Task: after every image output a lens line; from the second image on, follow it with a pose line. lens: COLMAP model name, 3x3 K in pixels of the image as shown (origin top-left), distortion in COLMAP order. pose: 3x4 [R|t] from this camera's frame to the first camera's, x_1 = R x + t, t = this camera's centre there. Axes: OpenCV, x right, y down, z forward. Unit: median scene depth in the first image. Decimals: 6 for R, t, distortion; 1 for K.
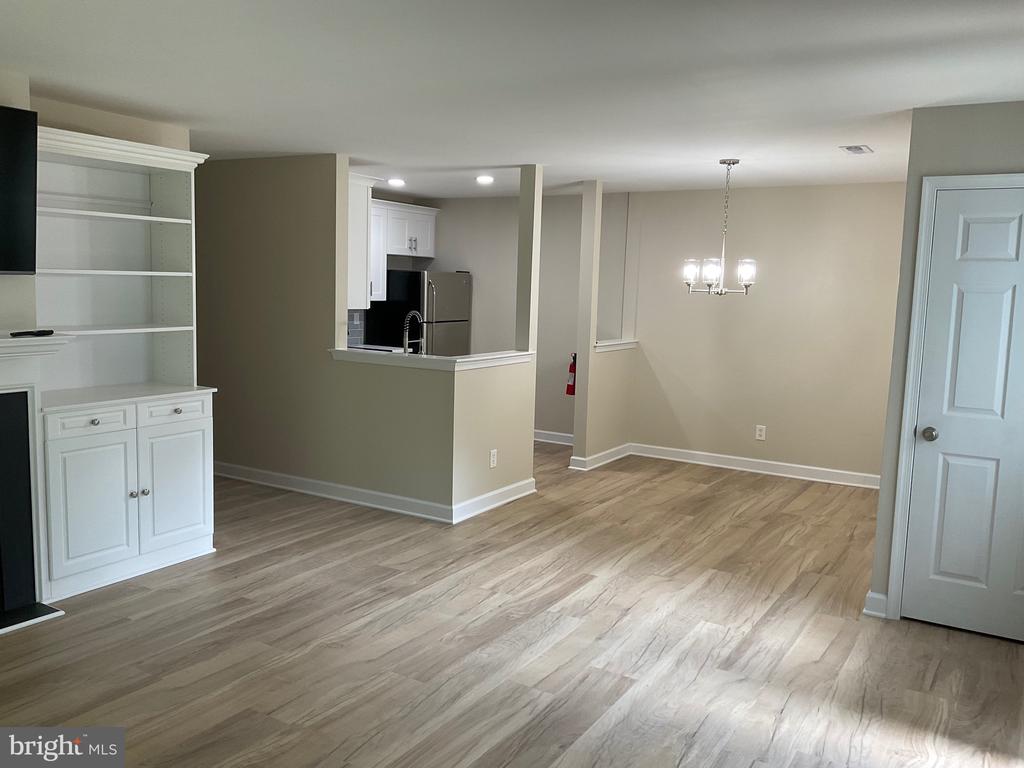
lens RADIAL K [[859.7, 0, 508.0], [0, 859.7, 382.6], [0, 0, 1]] dist [0.054189, -0.084847]
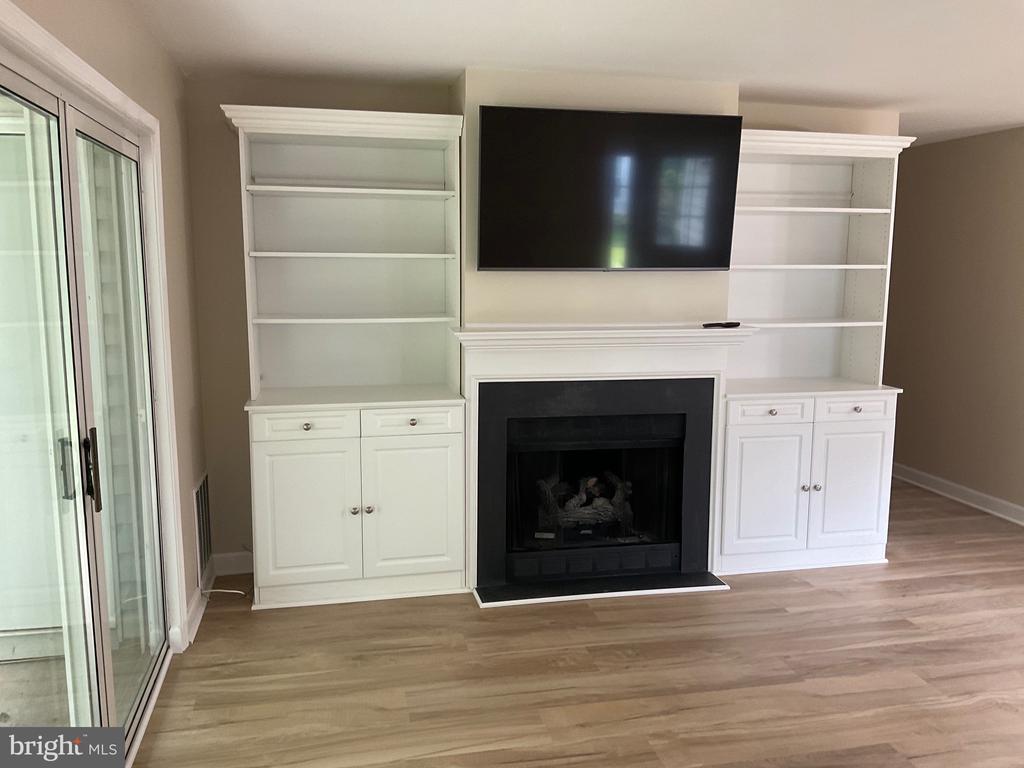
lens RADIAL K [[859.7, 0, 505.6], [0, 859.7, 379.2], [0, 0, 1]] dist [0.054189, -0.084847]
pose [[0.698612, 0.073783, -0.711686, 0.029709], [-0.071656, 0.996883, 0.033011, -0.004673], [0.711903, 0.027935, 0.701722, 0.050158]]
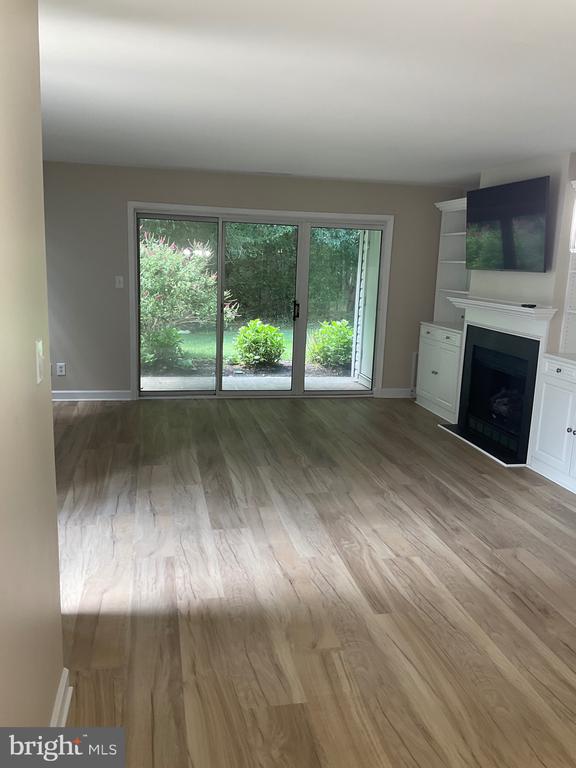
lens RADIAL K [[644.8, 0, 289.1], [0, 644.8, 391.7], [0, 0, 1]] dist [0.054189, -0.084847]
pose [[-0.728104, 0.081726, -0.680577, 0.642123], [-0.142027, 0.953334, 0.266425, -0.154137], [0.670591, 0.290646, -0.682519, 1.454696]]
